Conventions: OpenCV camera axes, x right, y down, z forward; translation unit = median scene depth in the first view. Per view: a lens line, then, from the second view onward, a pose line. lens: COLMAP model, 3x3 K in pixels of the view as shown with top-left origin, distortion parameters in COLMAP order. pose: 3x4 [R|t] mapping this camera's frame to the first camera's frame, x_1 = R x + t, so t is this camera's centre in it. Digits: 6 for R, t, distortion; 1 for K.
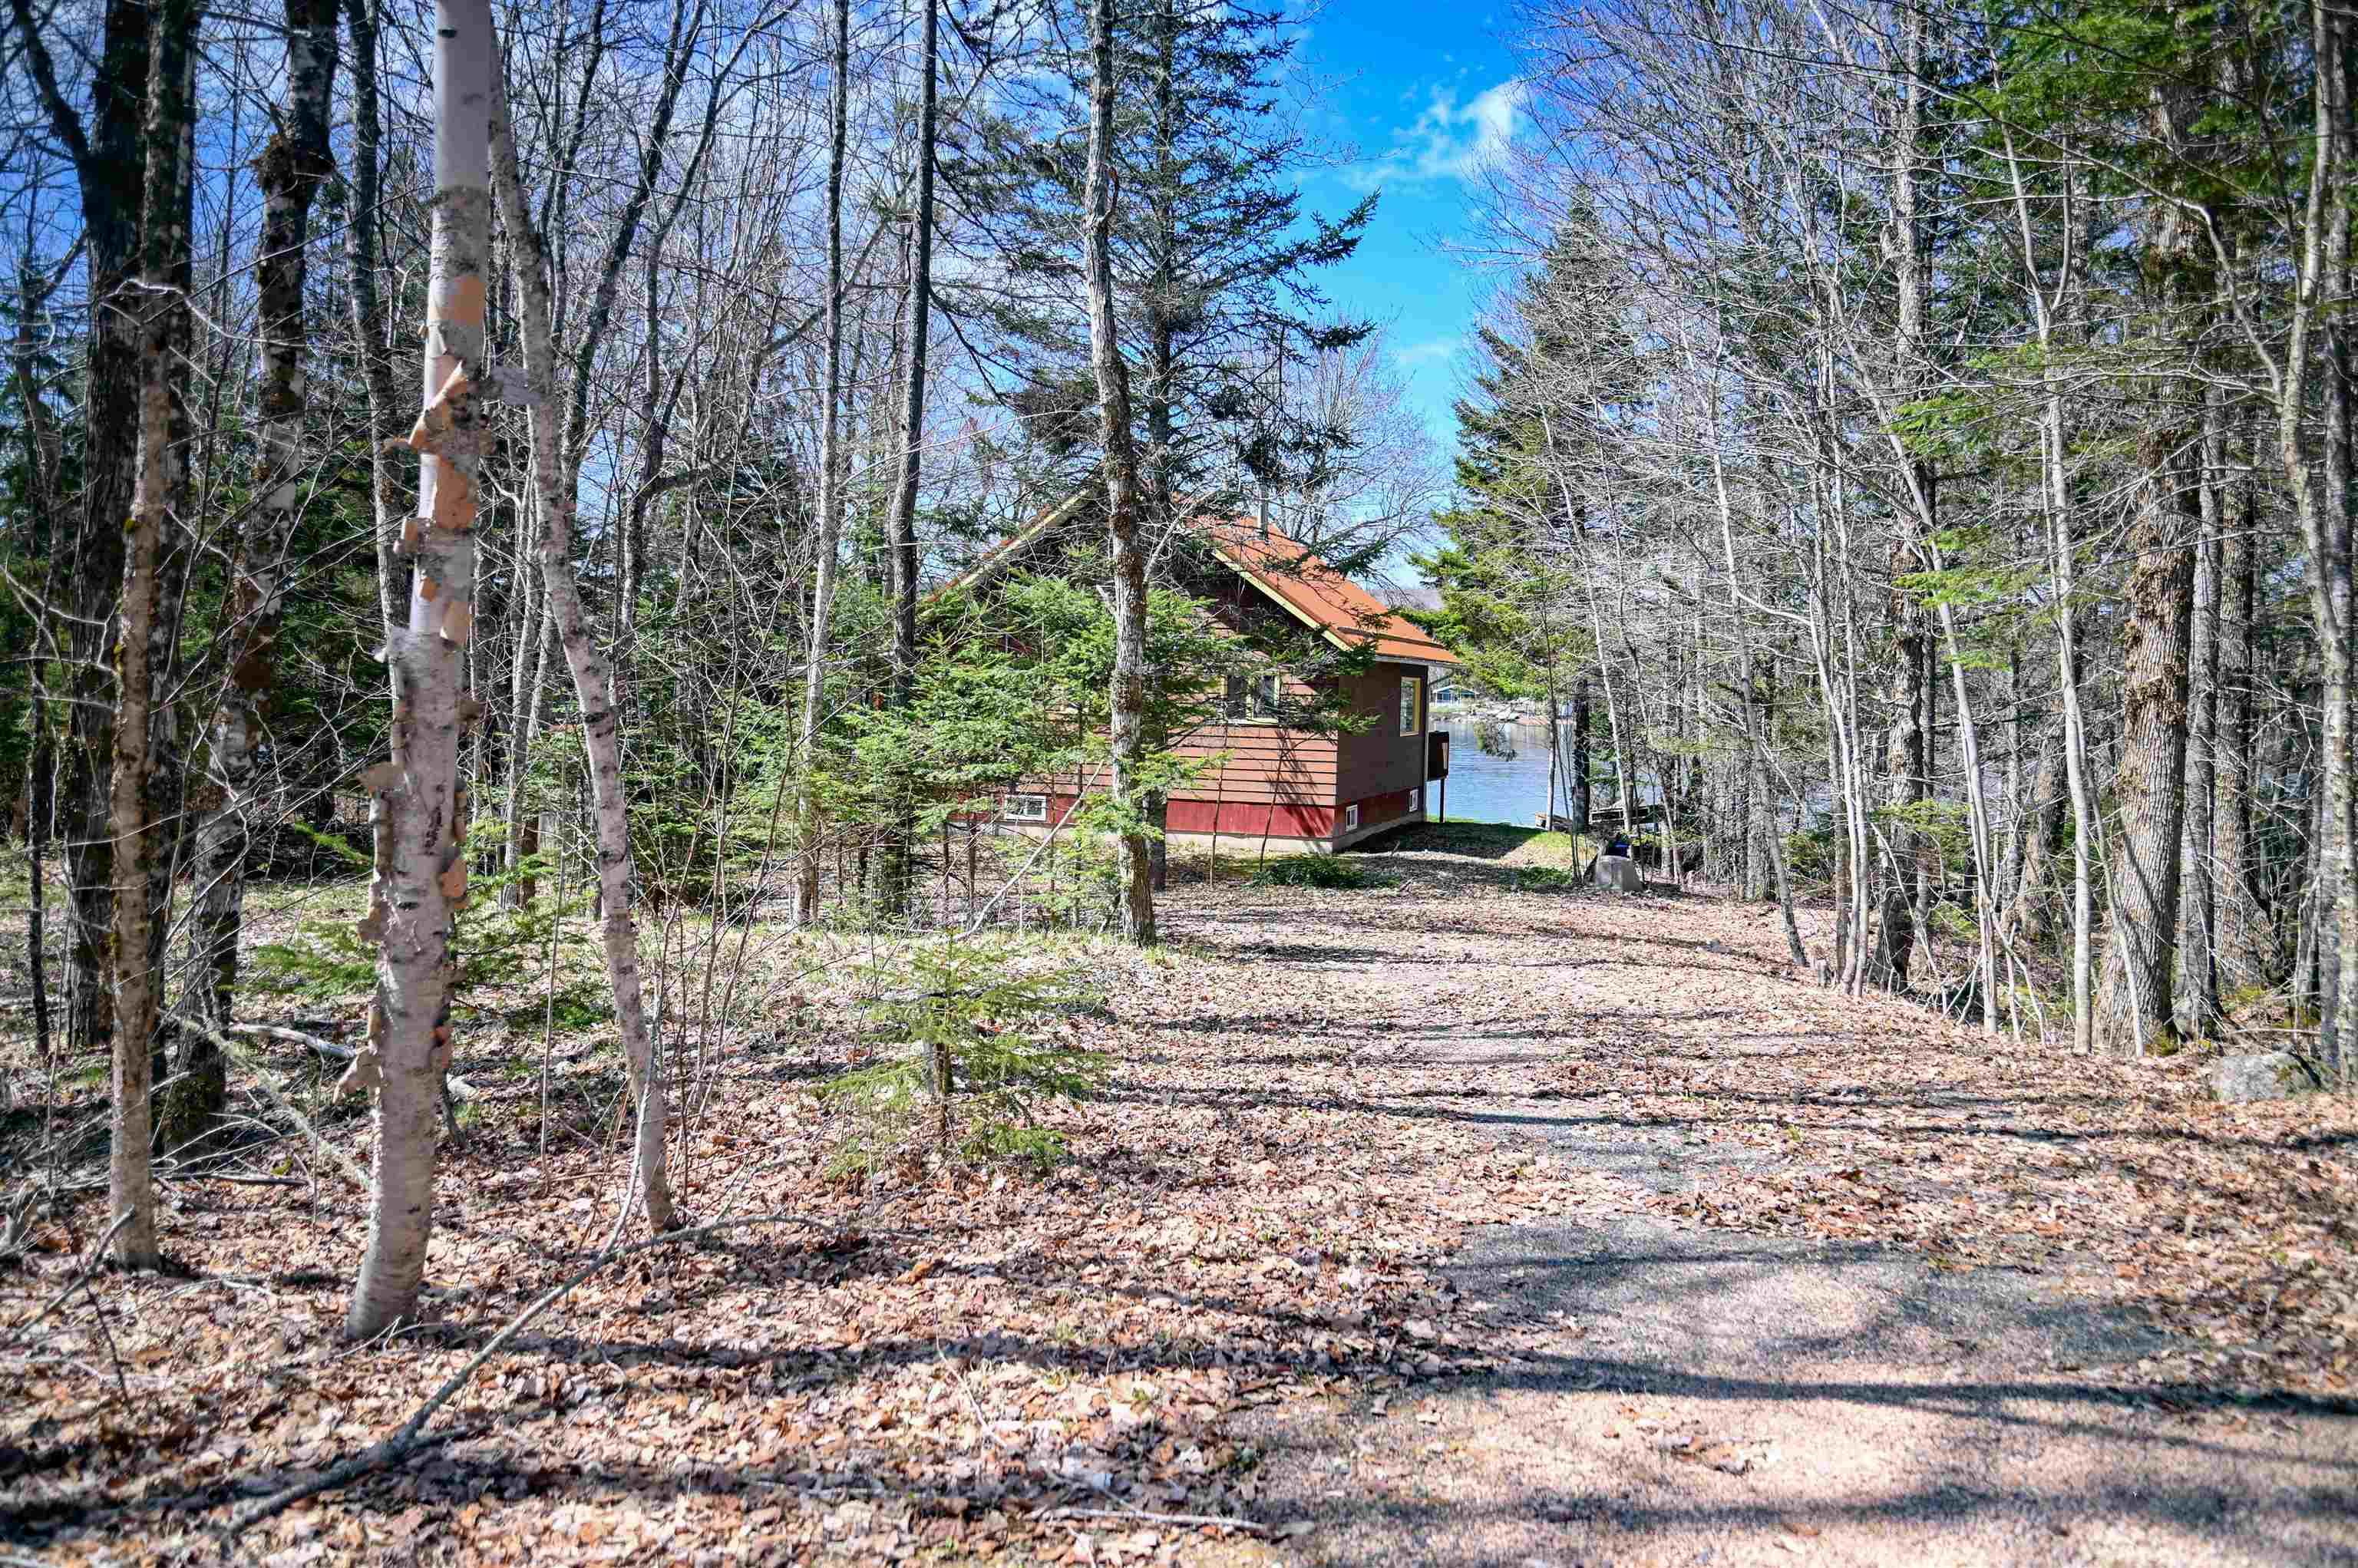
lens RADIAL K [[1660.3, 0, 1186.2], [0, 1660.3, 797.5], [0, 0, 1]] dist [-0.086003, 0.047257]
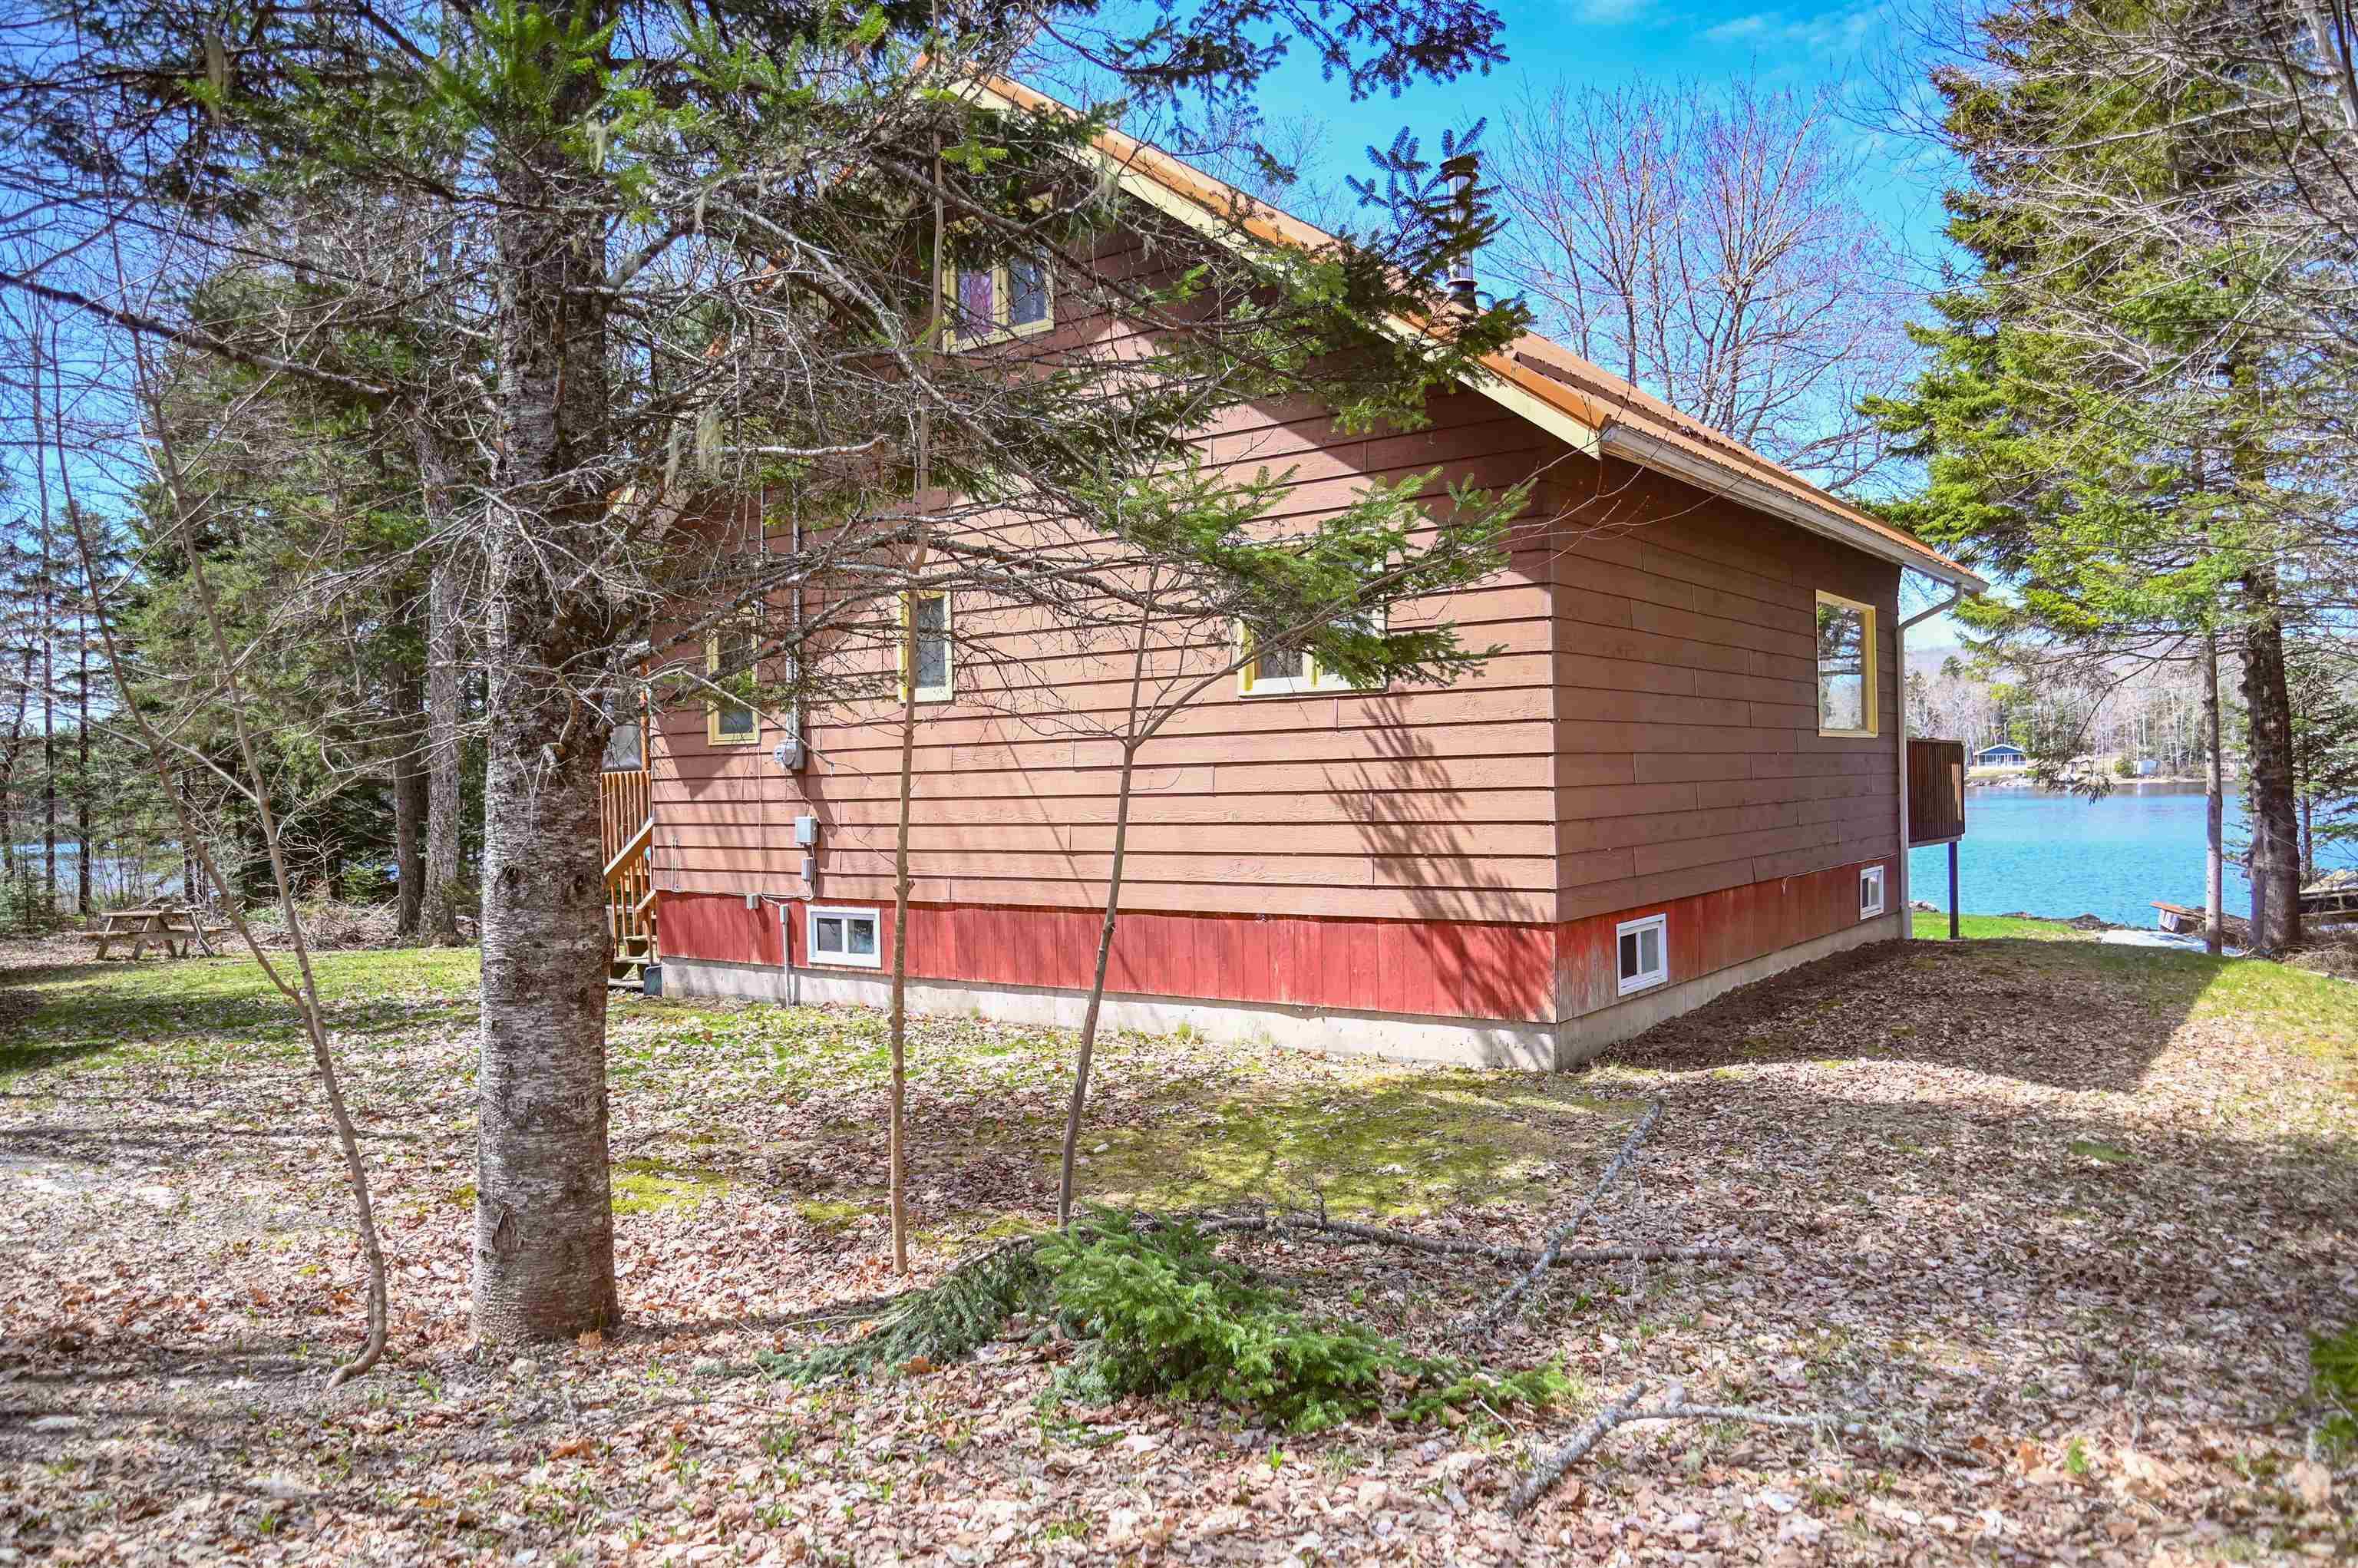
lens RADIAL K [[1660.3, 0, 1186.2], [0, 1660.3, 797.5], [0, 0, 1]] dist [-0.086003, 0.047257]
pose [[0.953102, -0.039707, -0.300034, 0.097368], [0.022982, 0.997989, -0.059072, -0.001702], [0.301777, 0.049407, 0.952098, 0.549690]]
